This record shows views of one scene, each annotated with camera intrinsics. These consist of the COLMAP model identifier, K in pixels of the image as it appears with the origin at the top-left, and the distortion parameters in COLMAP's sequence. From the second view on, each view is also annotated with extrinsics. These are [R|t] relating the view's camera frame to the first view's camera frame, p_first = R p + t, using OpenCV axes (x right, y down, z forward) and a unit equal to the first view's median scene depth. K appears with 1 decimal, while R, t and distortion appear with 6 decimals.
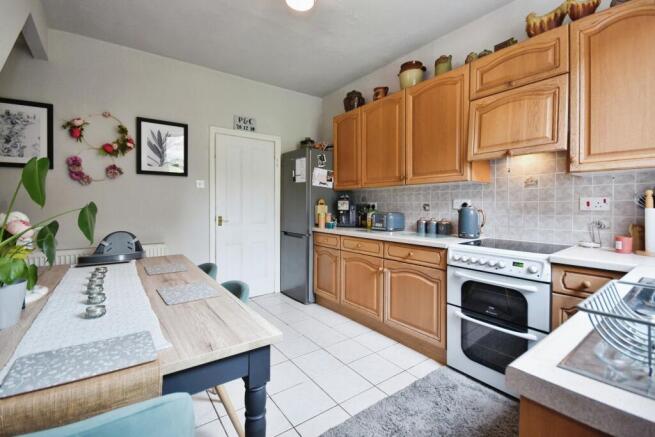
lens RADIAL K [[290.6, 0, 330.1], [0, 290.6, 207.7], [0, 0, 1]] dist [-0.002794, -0.000799]
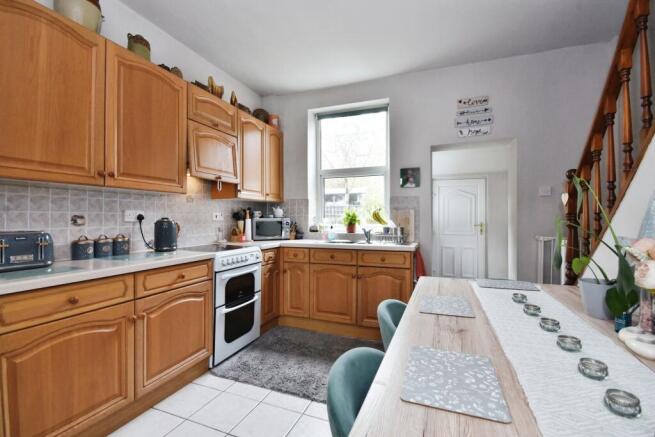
lens RADIAL K [[289.2, 0, 327.5], [0, 289.2, 218.5], [0, 0, 1]] dist [-0.000725, -0.000178]
pose [[-0.535105, -0.000141, 0.844786, -1.002646], [0.008631, 0.999947, 0.005633, -0.008384], [-0.844742, 0.010306, -0.535075, 1.686408]]
